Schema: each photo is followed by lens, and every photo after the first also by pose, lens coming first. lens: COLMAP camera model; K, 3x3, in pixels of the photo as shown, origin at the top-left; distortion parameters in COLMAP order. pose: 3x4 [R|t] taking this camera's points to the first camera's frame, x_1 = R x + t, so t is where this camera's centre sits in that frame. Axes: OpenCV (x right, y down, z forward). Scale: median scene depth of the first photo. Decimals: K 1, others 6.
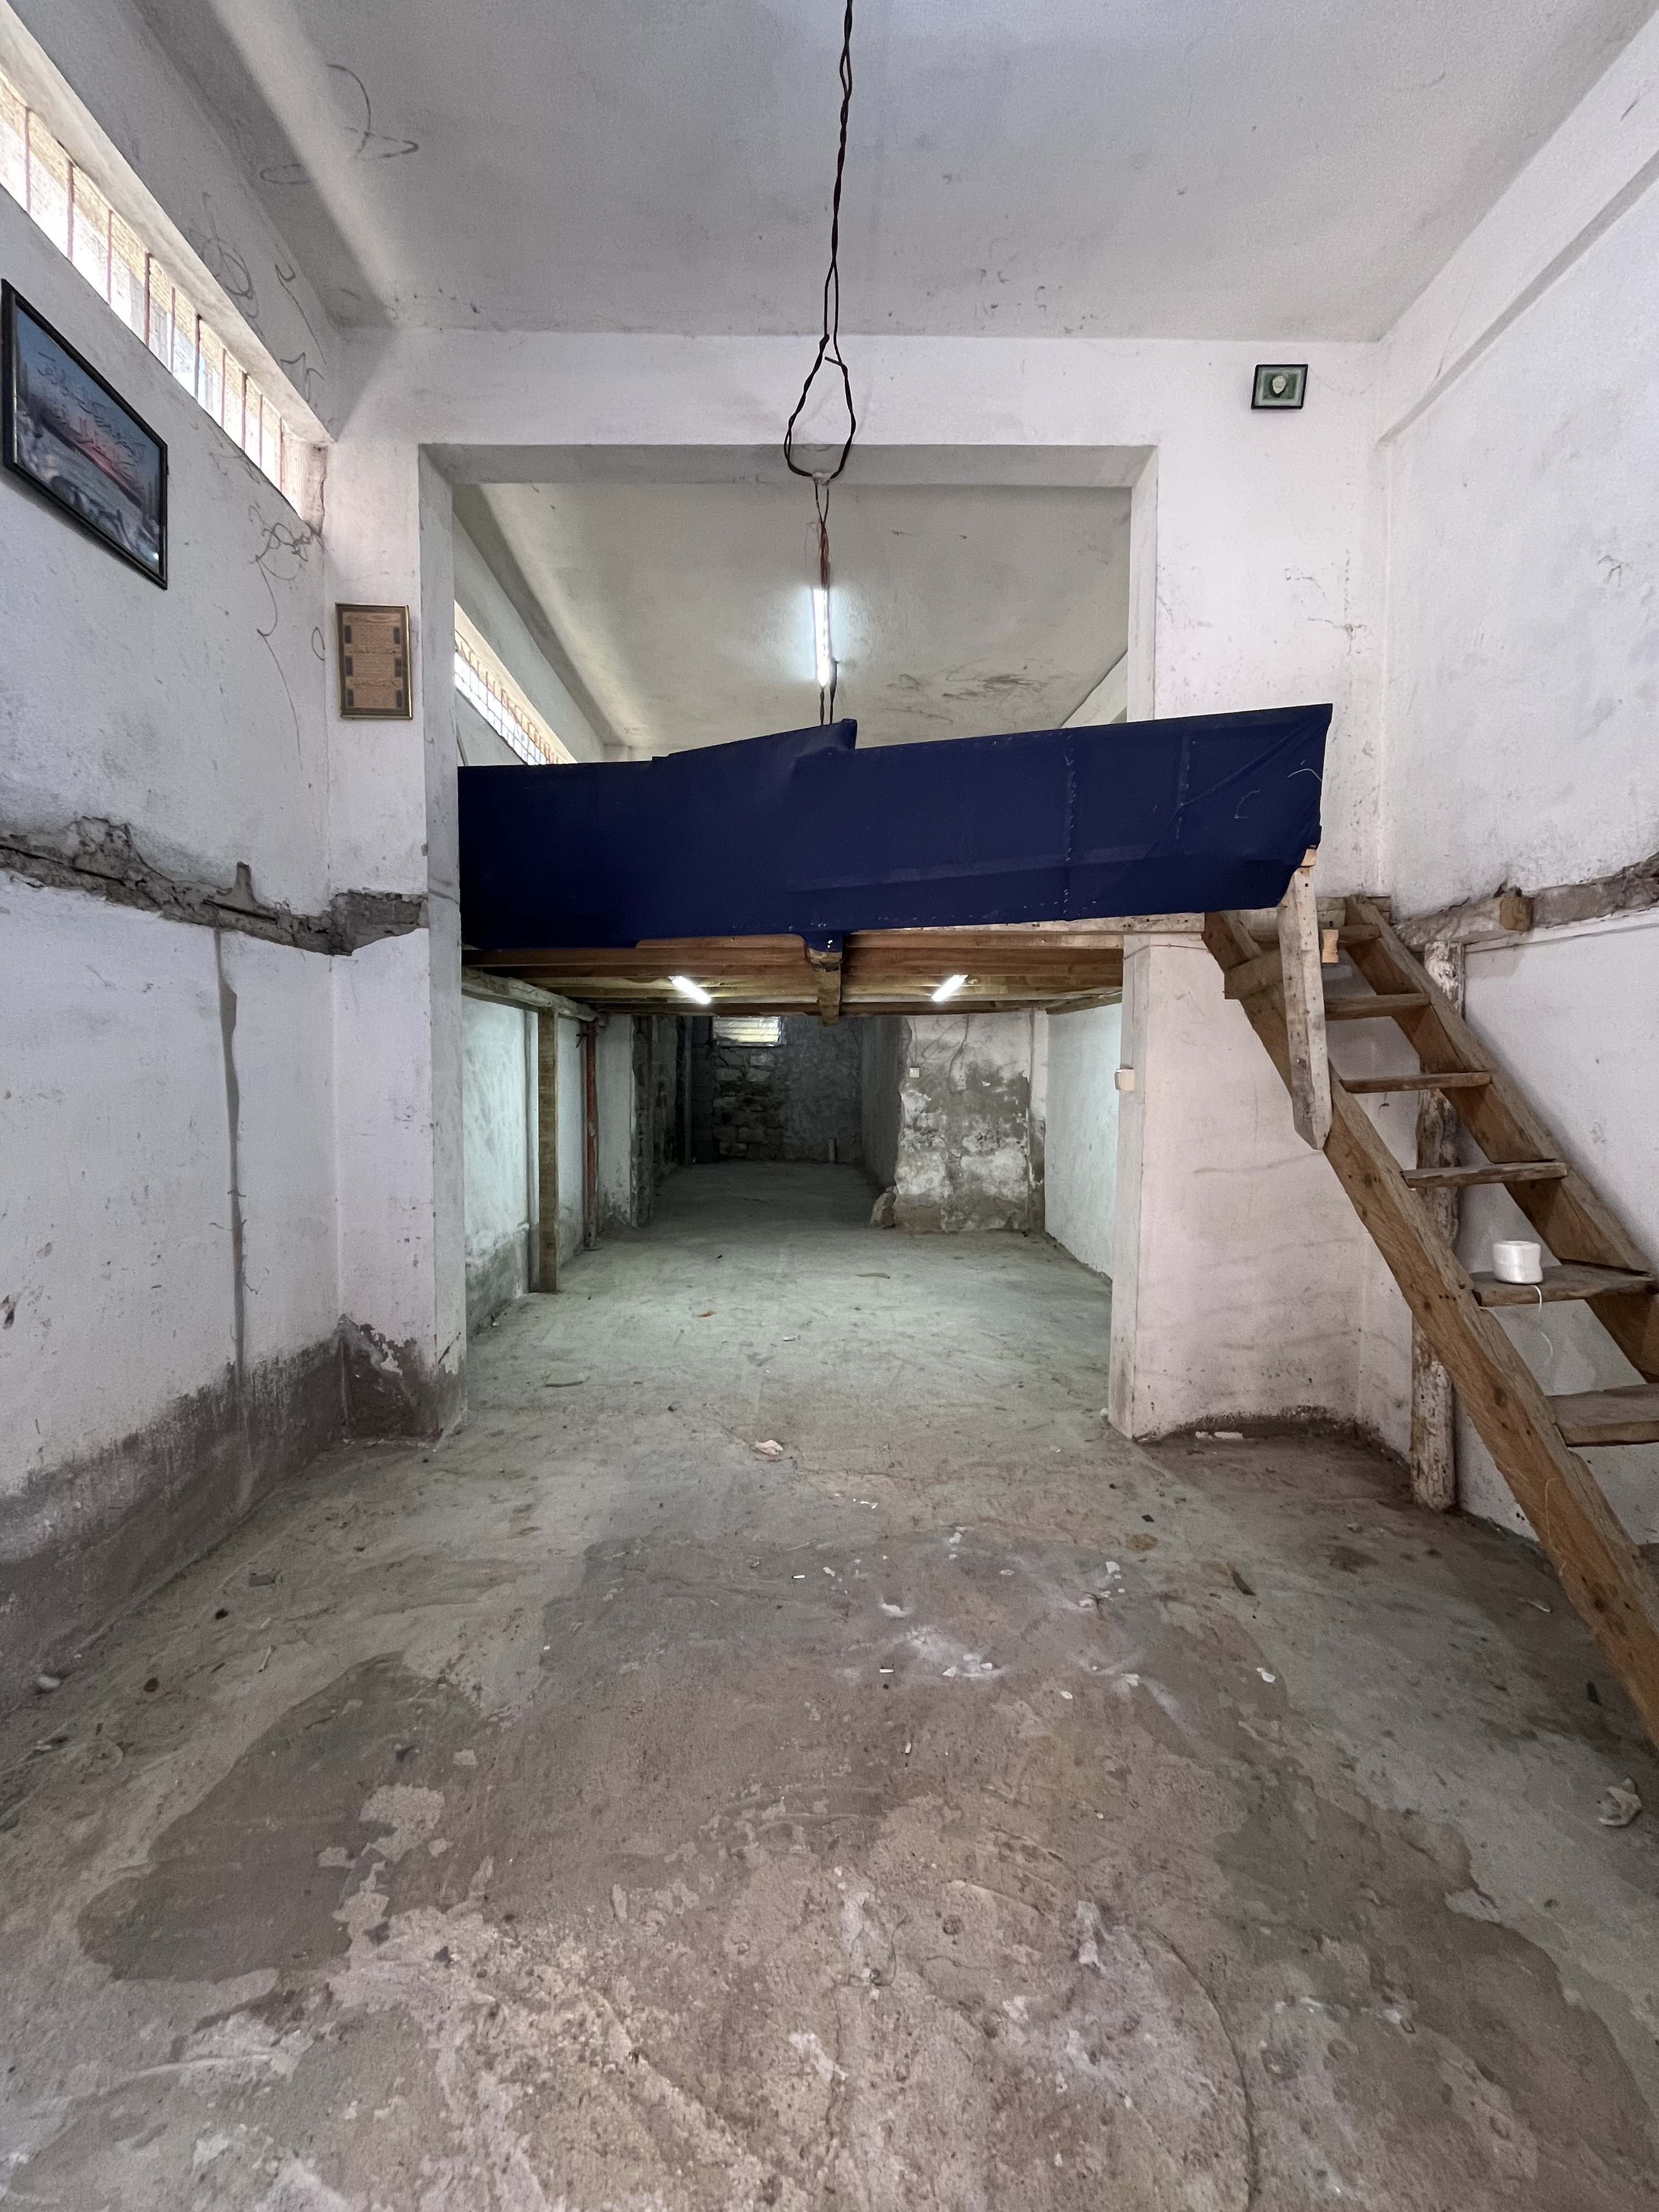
lens RADIAL K [[888.3, 0, 829.5], [0, 888.3, 1106.0], [0, 0, 1]] dist [-0.002961, -0.000403]
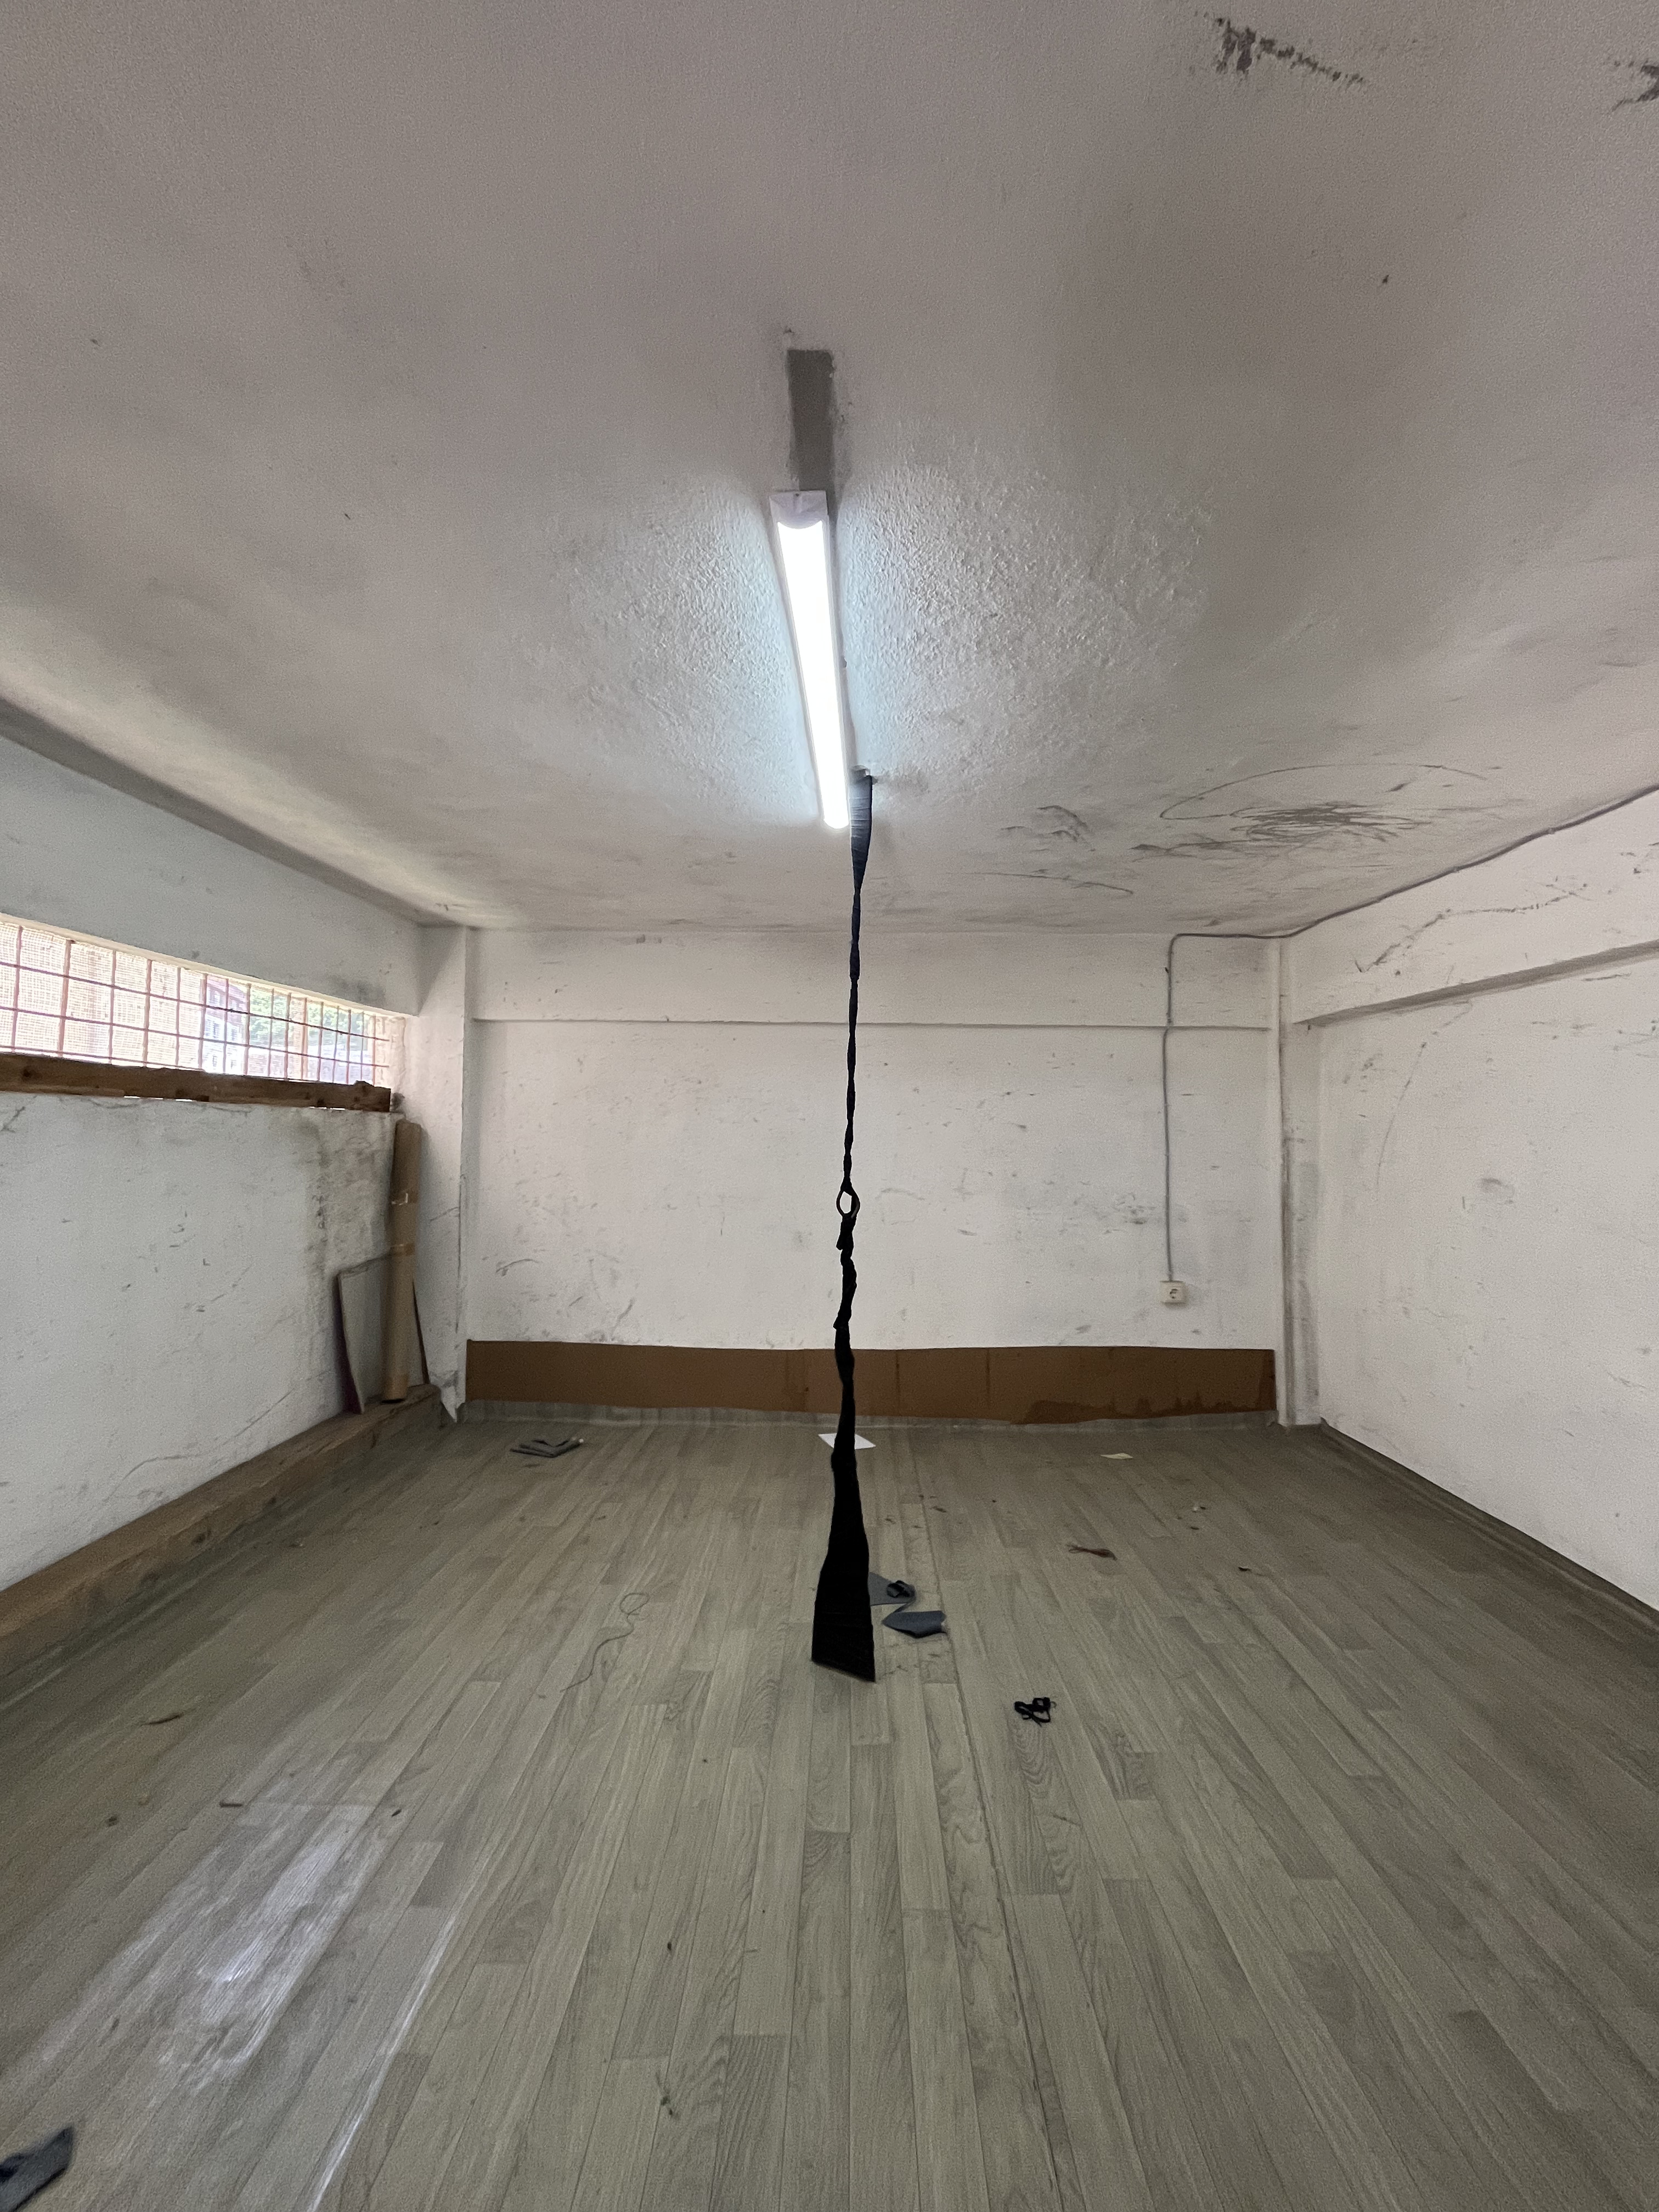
lens RADIAL K [[888.3, 0, 829.5], [0, 888.3, 1106.0], [0, 0, 1]] dist [-0.002961, -0.000403]
pose [[0.998580, 0.010039, -0.052320, 0.019652], [-0.014211, 0.996694, -0.079993, -0.616272], [0.051344, 0.080623, 0.995421, 1.186556]]
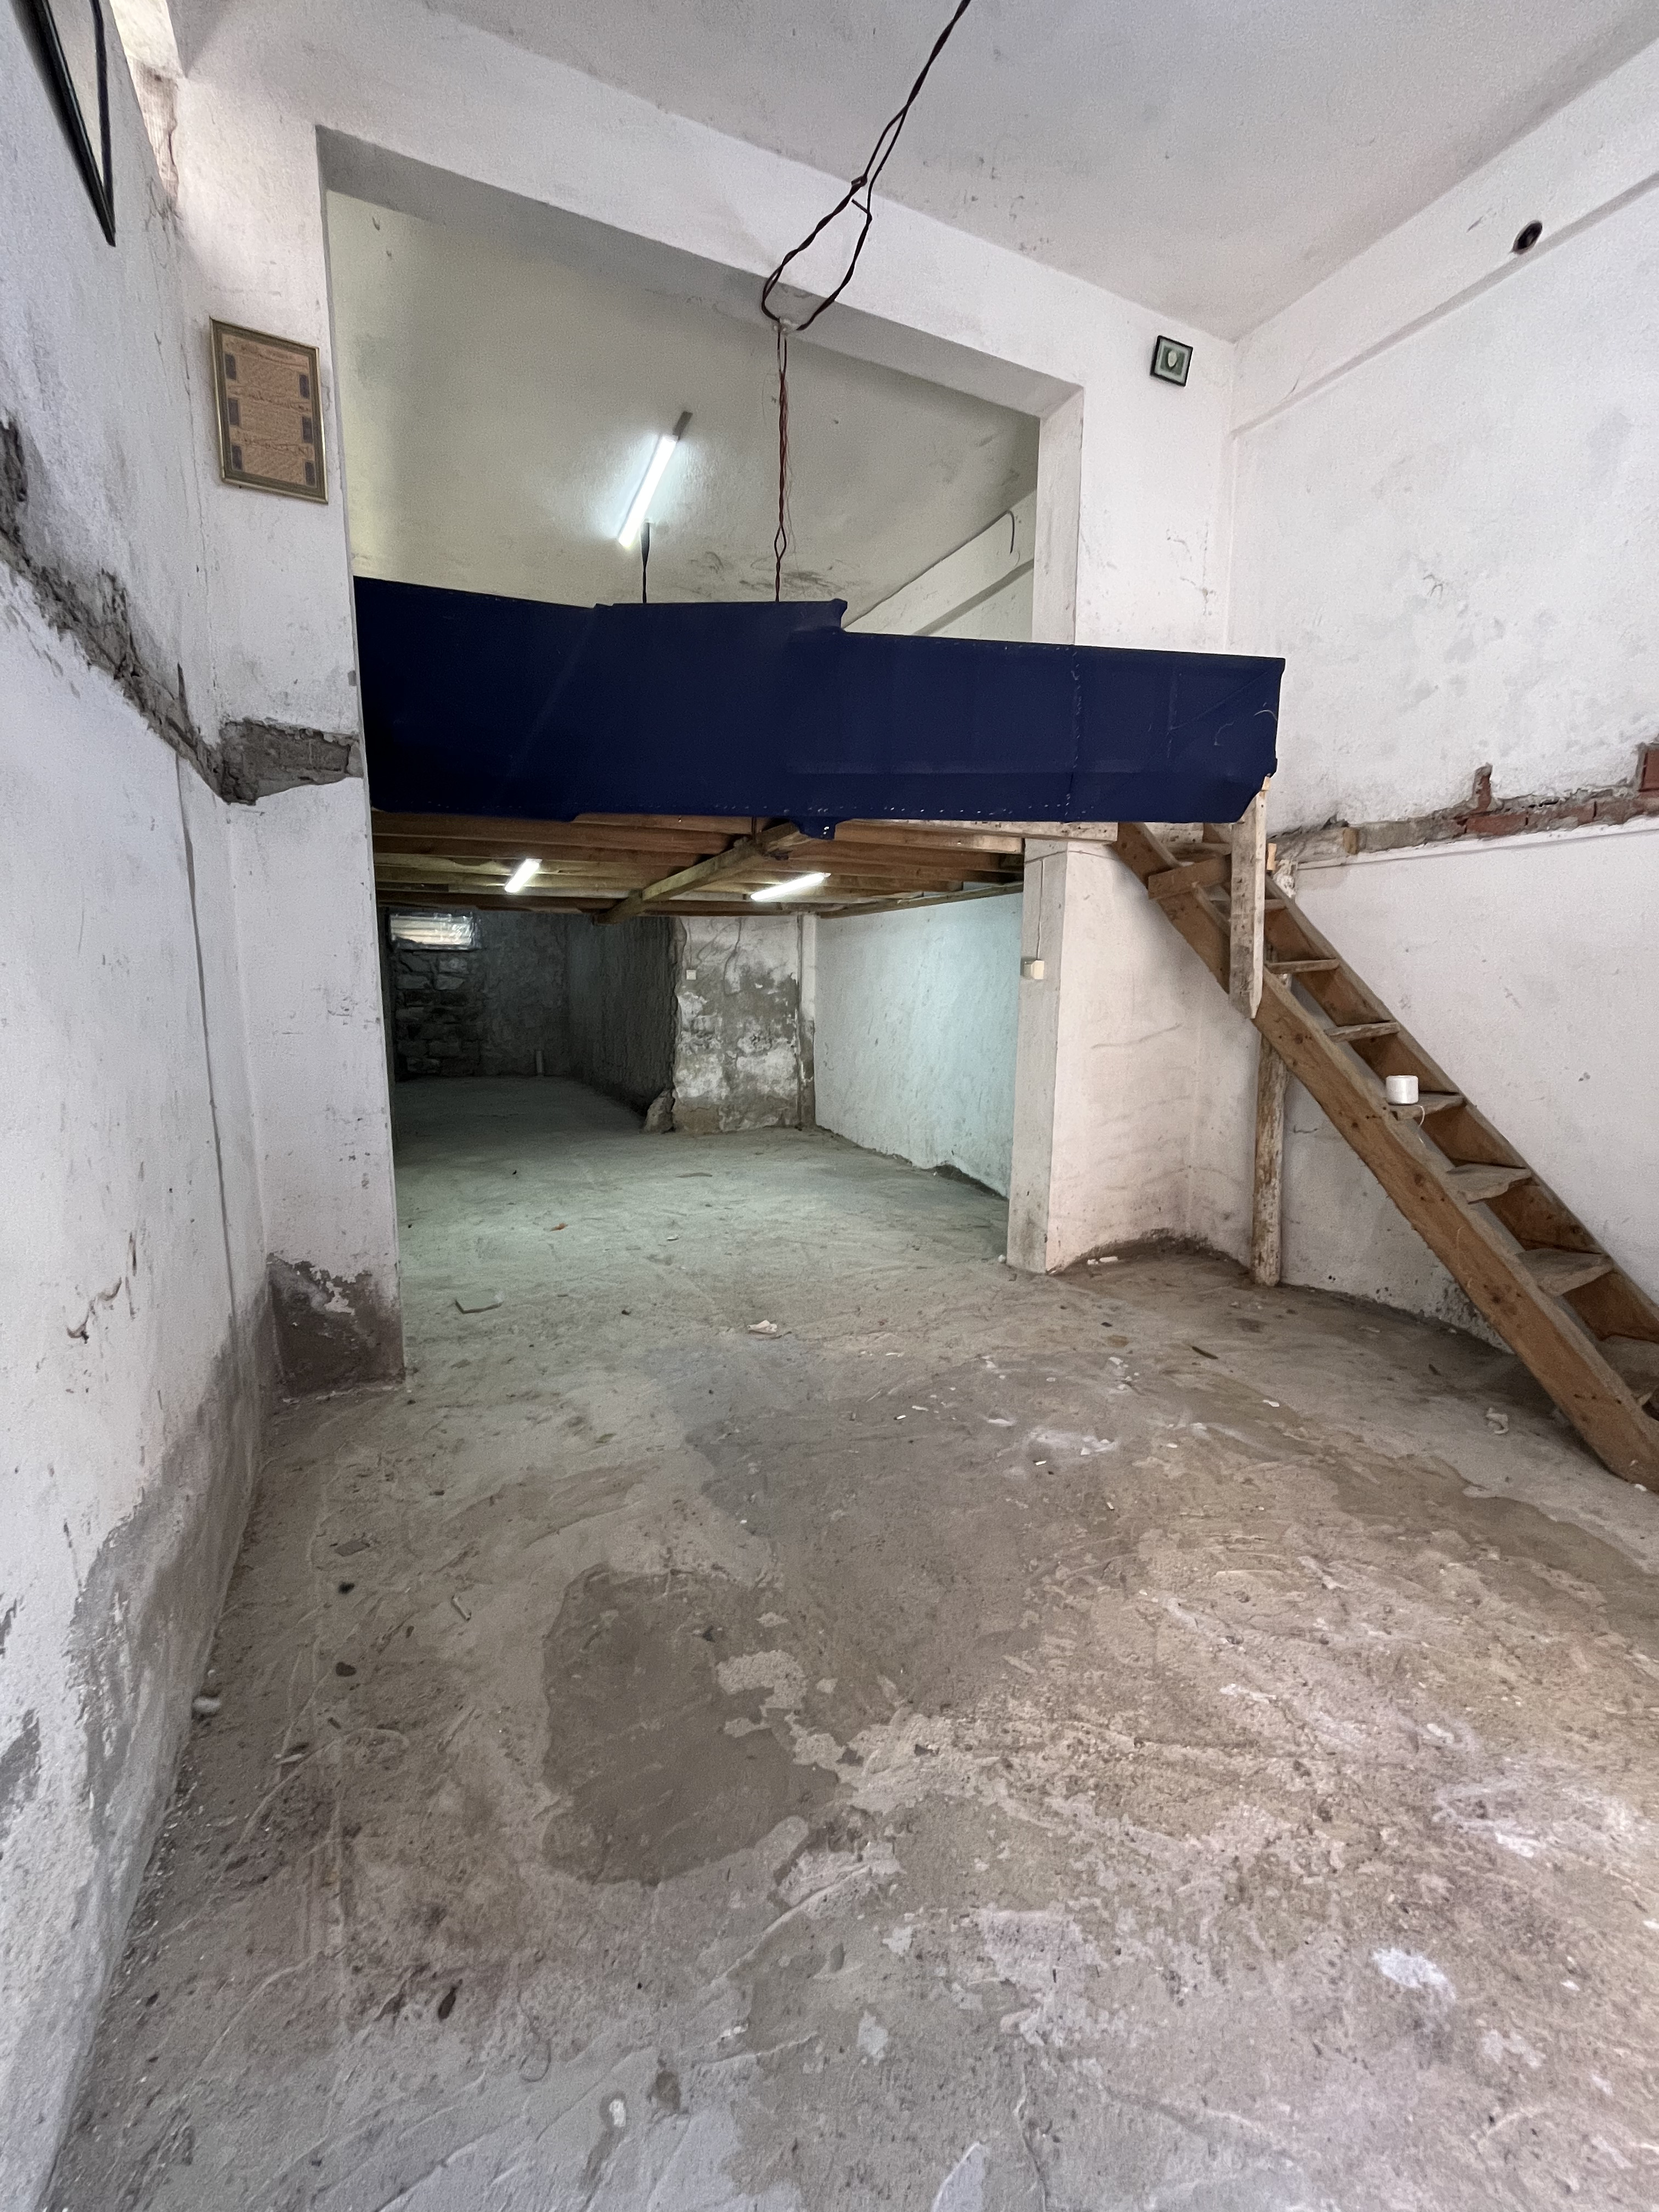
lens RADIAL K [[889.3, 0, 827.3], [0, 889.3, 1105.7], [0, 0, 1]] dist [-0.002623, -0.000734]
pose [[0.911625, -0.058222, 0.406879, -0.427227], [0.018890, 0.994806, 0.100025, 0.027660], [-0.410589, -0.083500, 0.907989, 0.055894]]
